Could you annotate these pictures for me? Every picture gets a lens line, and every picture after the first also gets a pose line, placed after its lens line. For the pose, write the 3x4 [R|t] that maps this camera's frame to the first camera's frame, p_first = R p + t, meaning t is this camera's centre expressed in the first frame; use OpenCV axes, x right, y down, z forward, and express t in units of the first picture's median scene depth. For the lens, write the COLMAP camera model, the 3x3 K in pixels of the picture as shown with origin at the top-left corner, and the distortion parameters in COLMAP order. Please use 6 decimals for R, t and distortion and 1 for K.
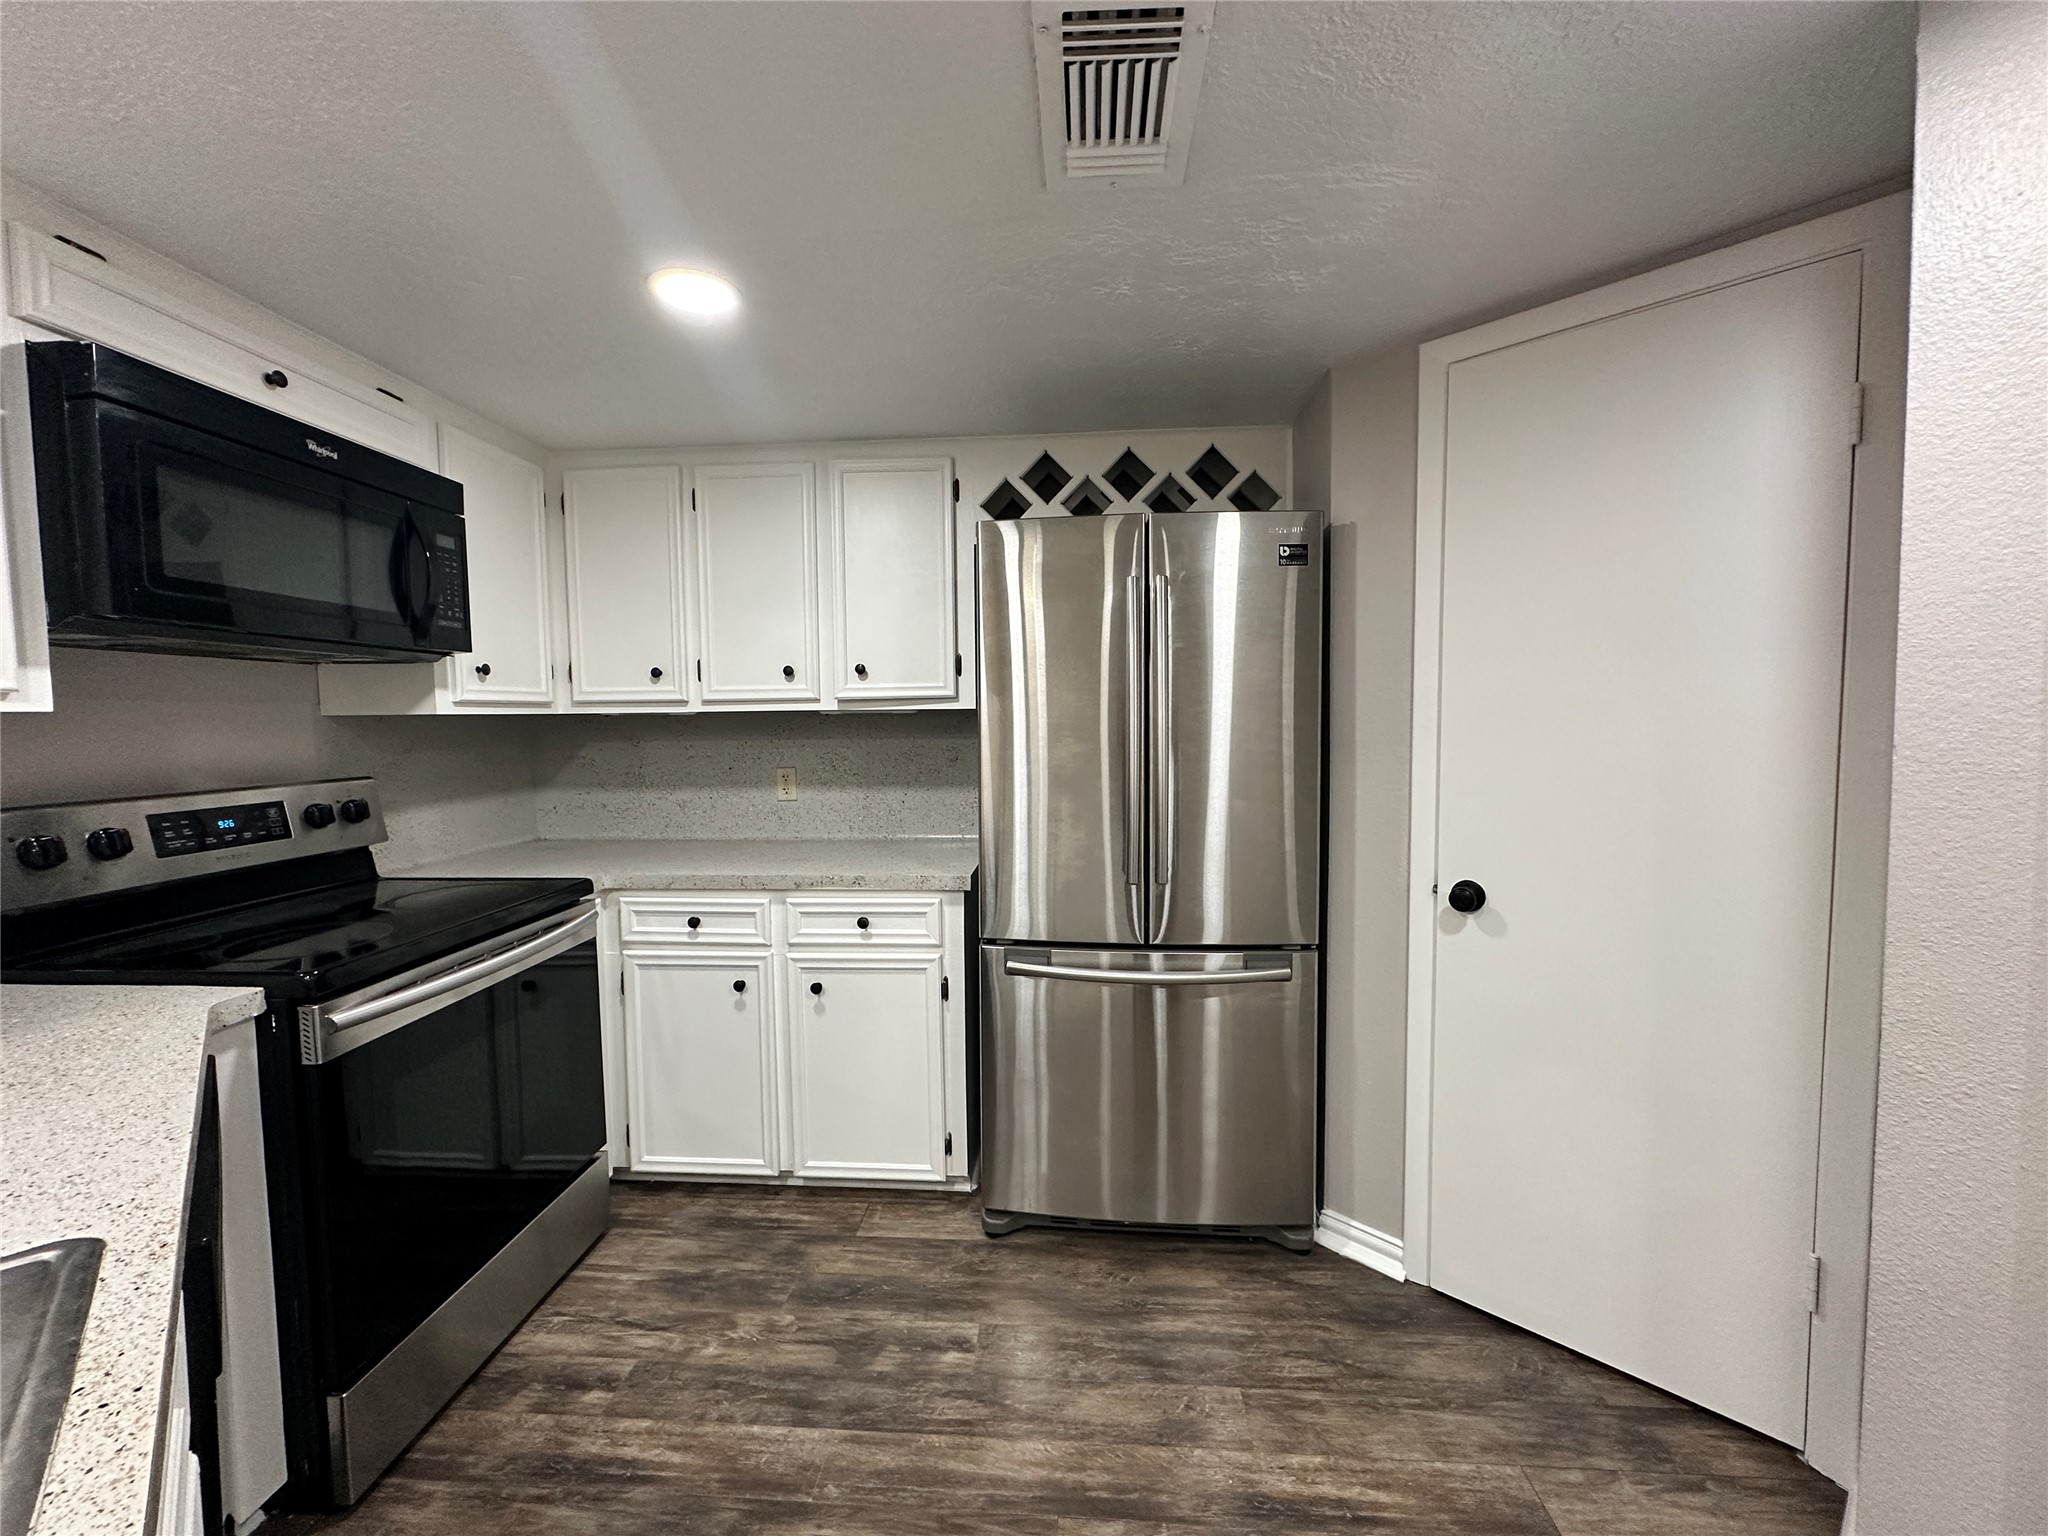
lens RADIAL K [[814.9, 0, 1023.3], [0, 814.9, 767.4], [0, 0, 1]] dist [-0.001339, 0.000649]
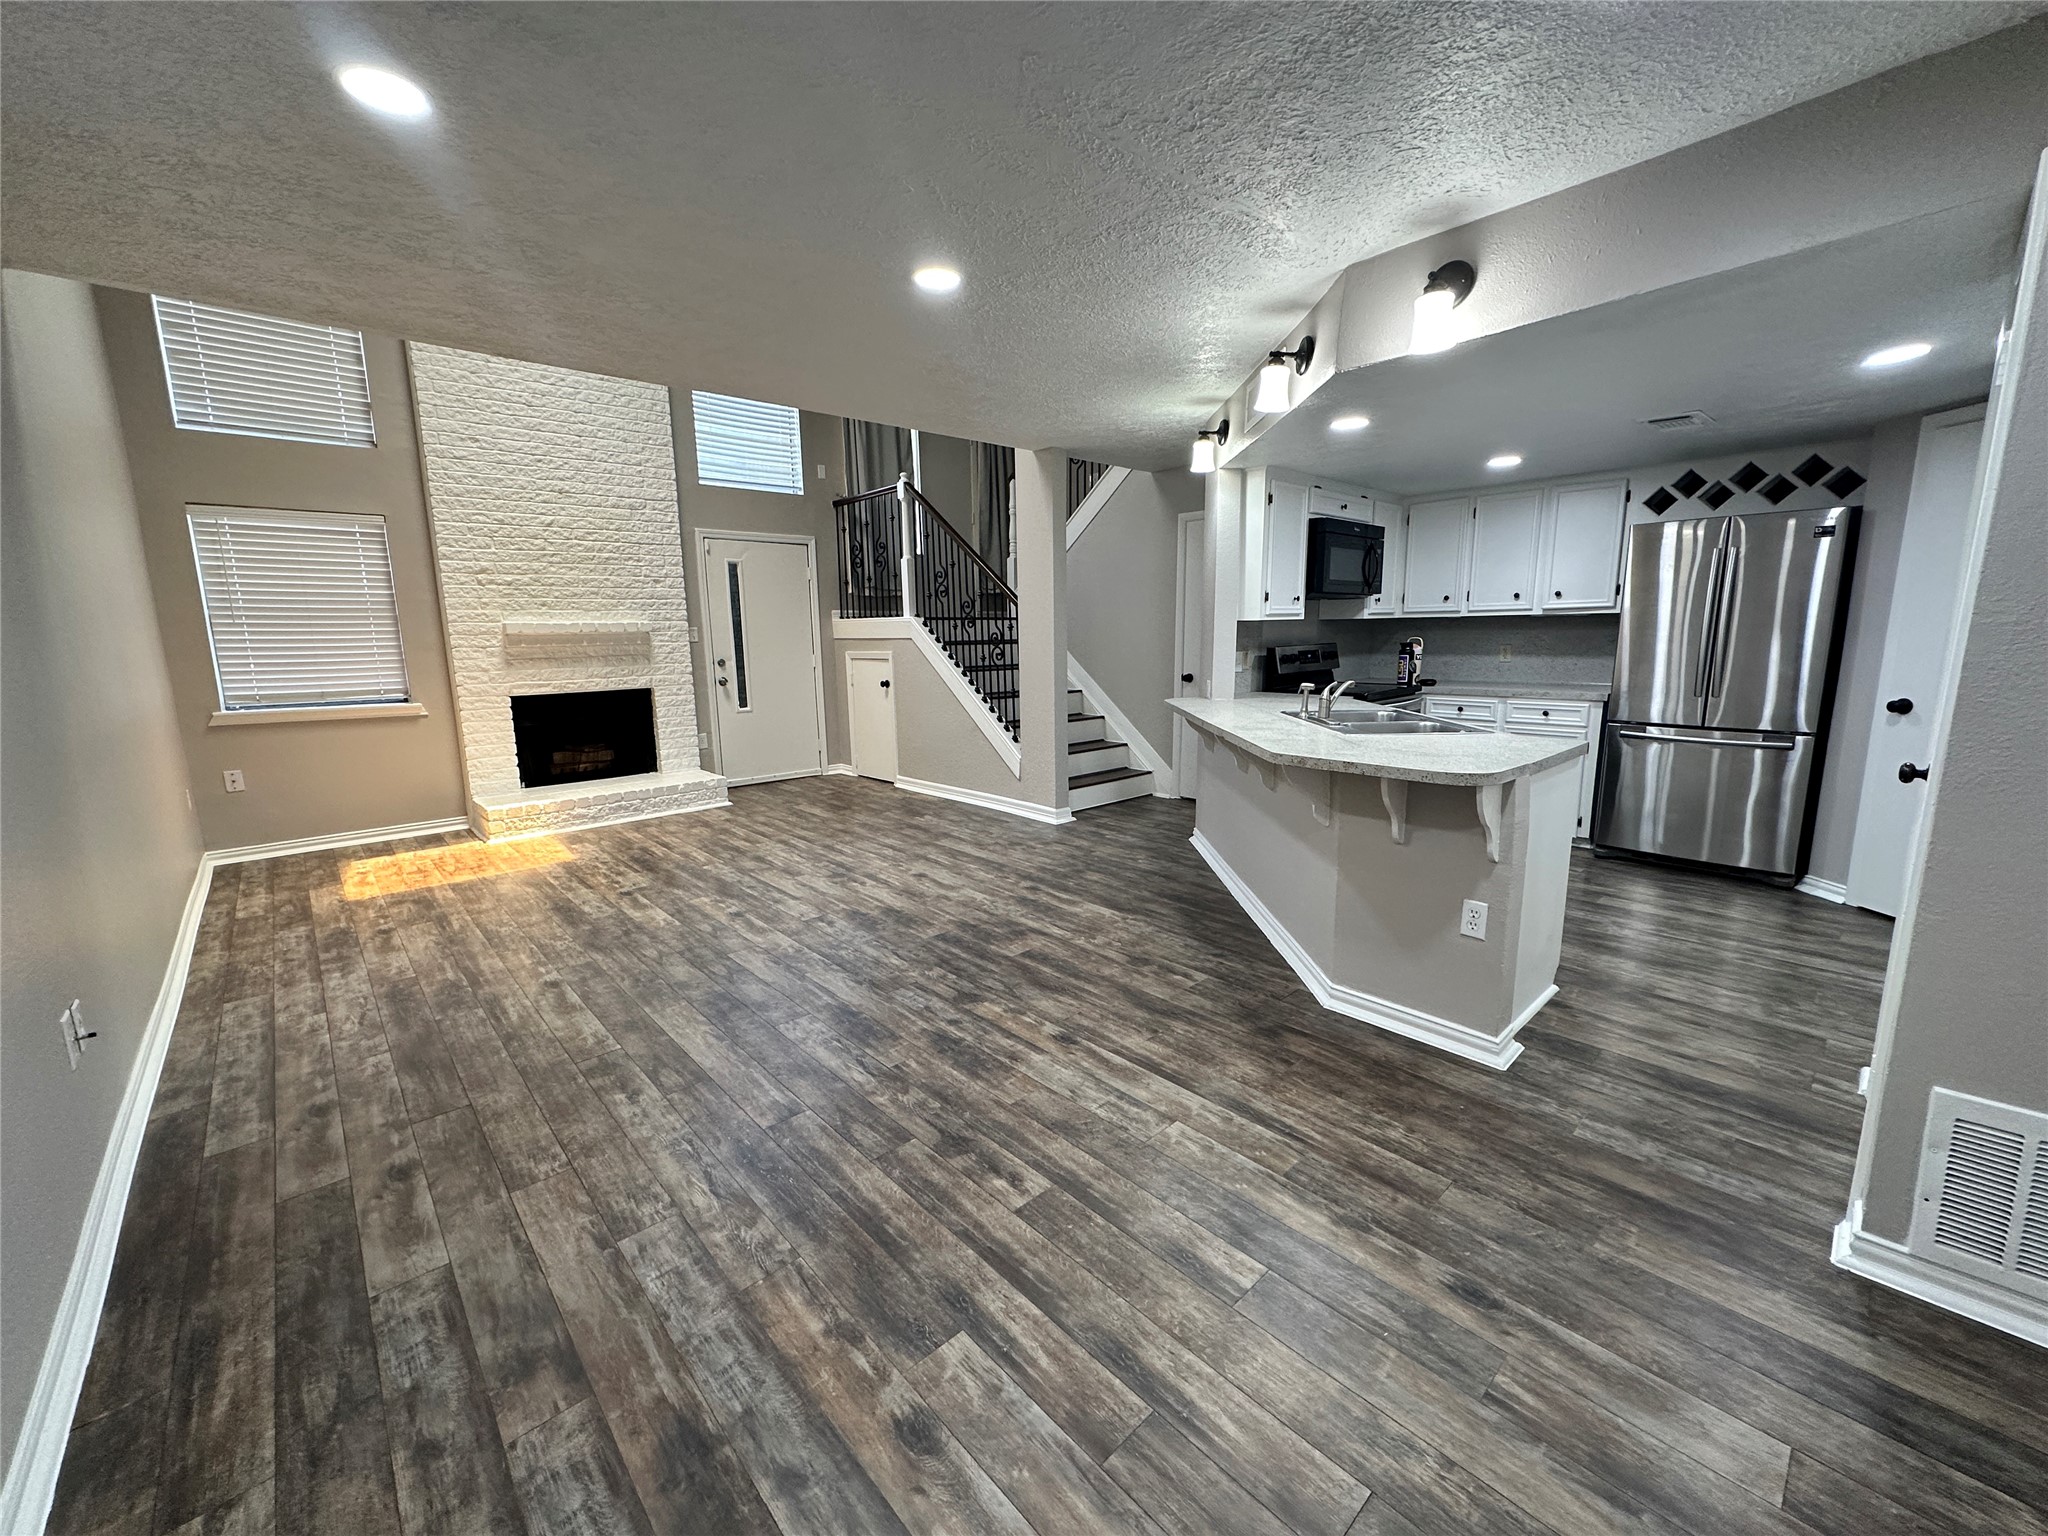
lens RADIAL K [[814.9, 0, 1025.0], [0, 814.9, 766.5], [0, 0, 1]] dist [-0.001339, 0.000649]
pose [[0.727123, 0.114305, -0.676925, 0.309992], [-0.031979, 0.990610, 0.132922, 0.093816], [0.685762, -0.075003, 0.723951, -1.700456]]
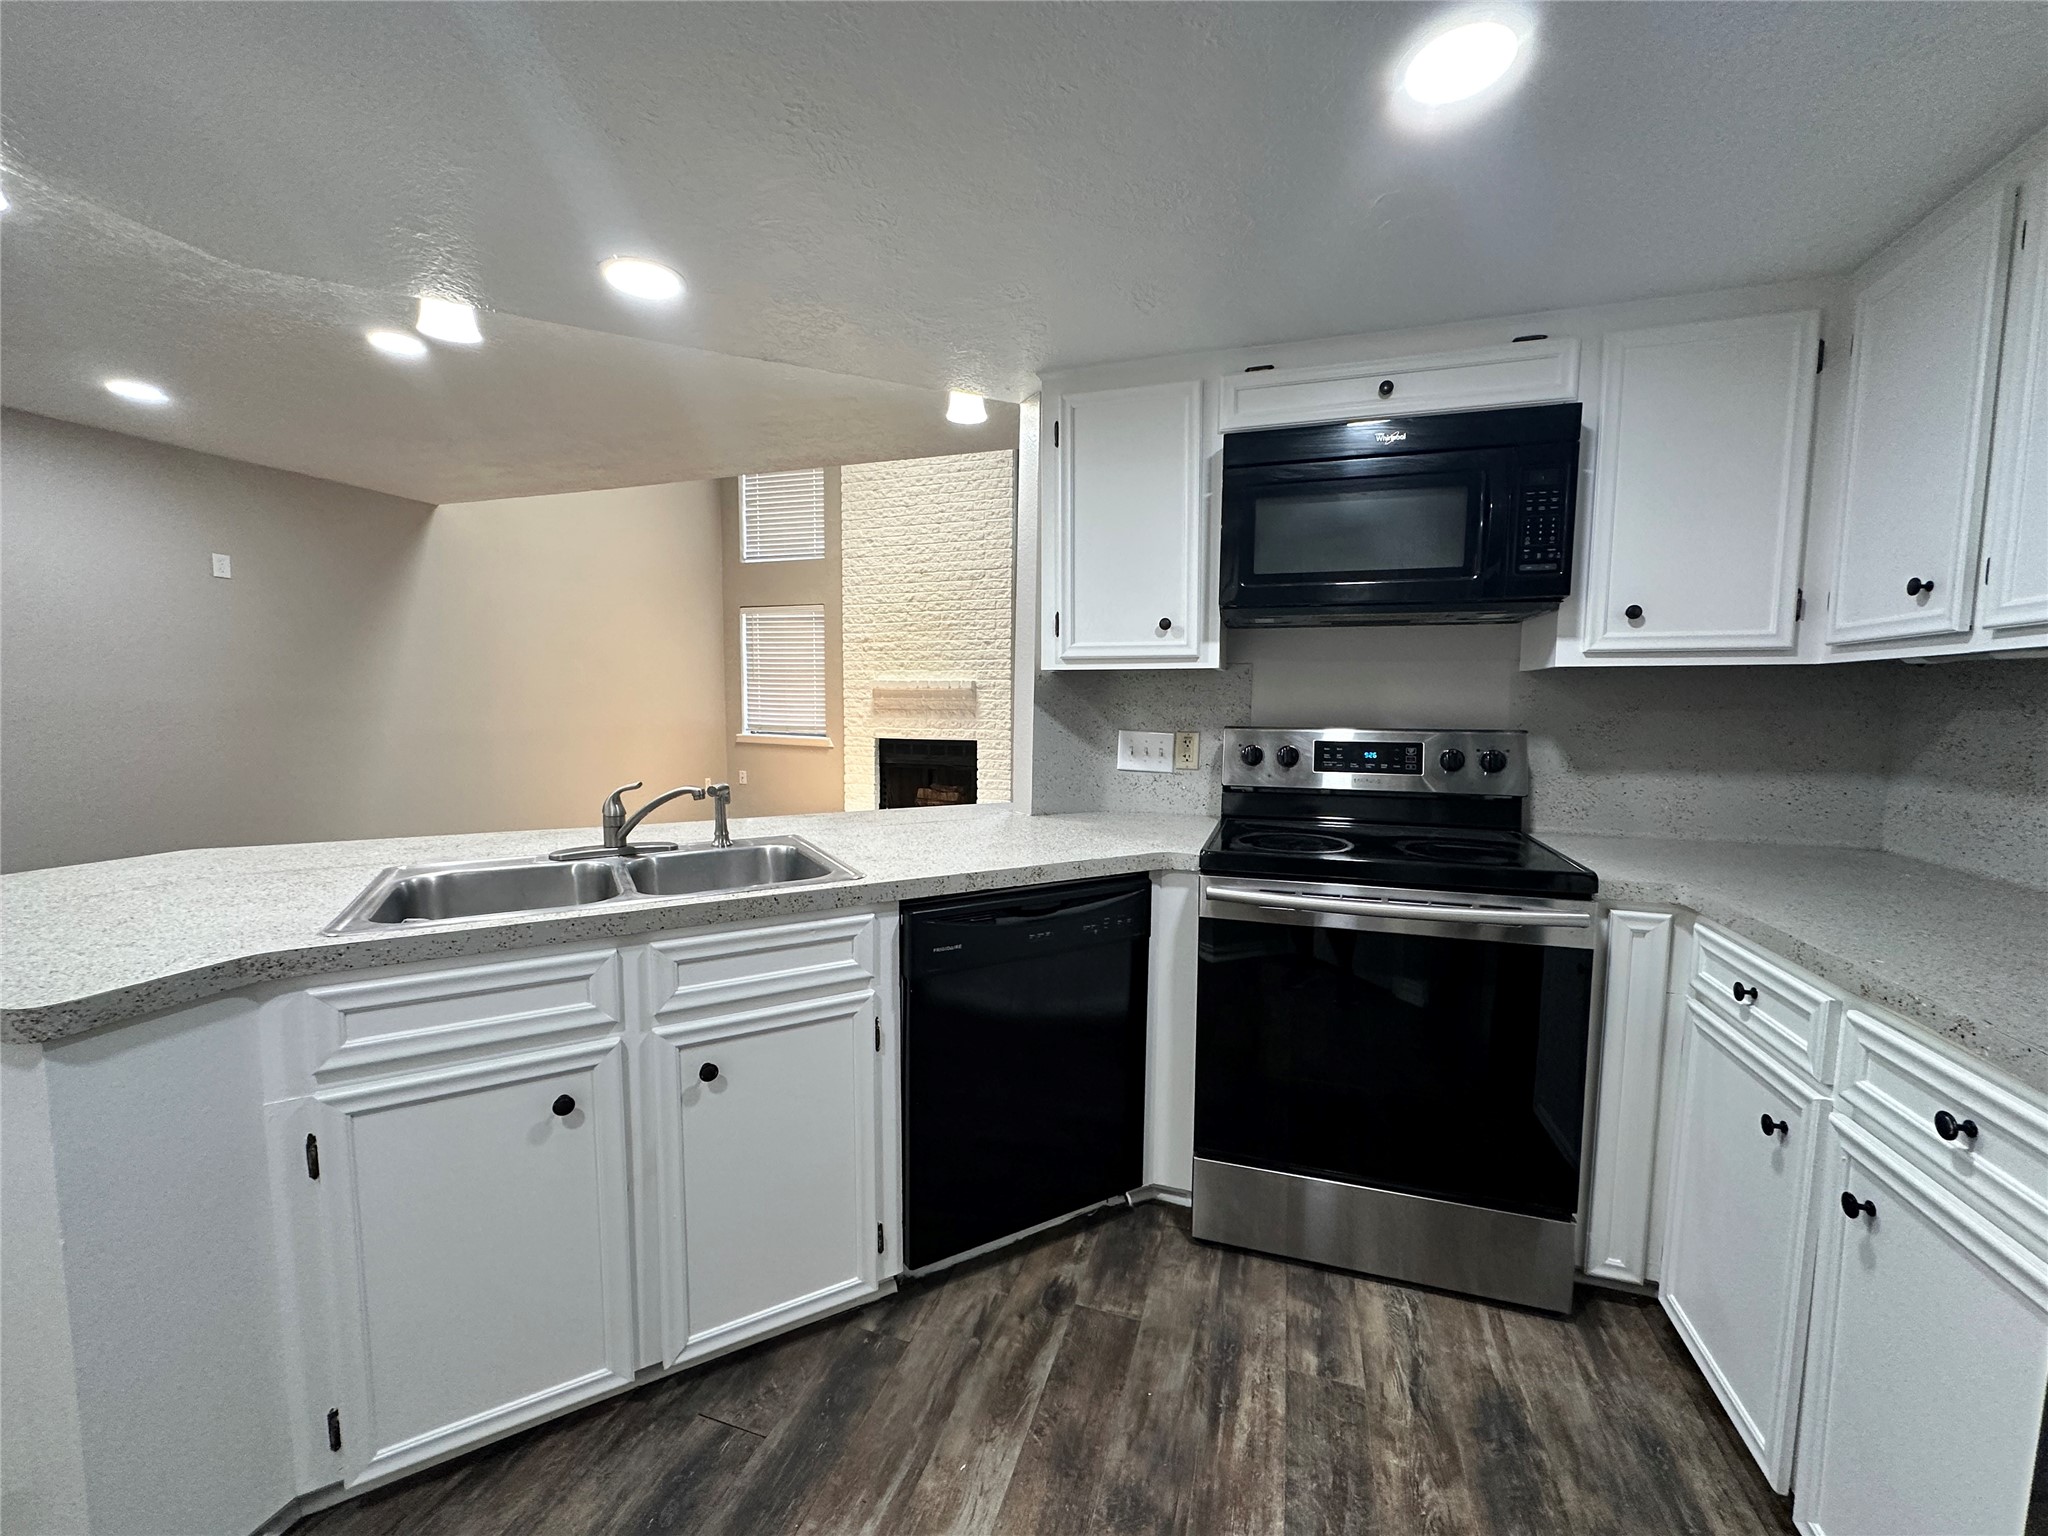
lens RADIAL K [[814.9, 0, 1023.5], [0, 814.9, 769.1], [0, 0, 1]] dist [-0.001339, 0.000649]
pose [[-0.246756, 0.091631, -0.964736, 0.351047], [-0.062293, 0.991961, 0.110149, -0.014512], [0.967073, 0.087276, -0.239065, 0.673828]]
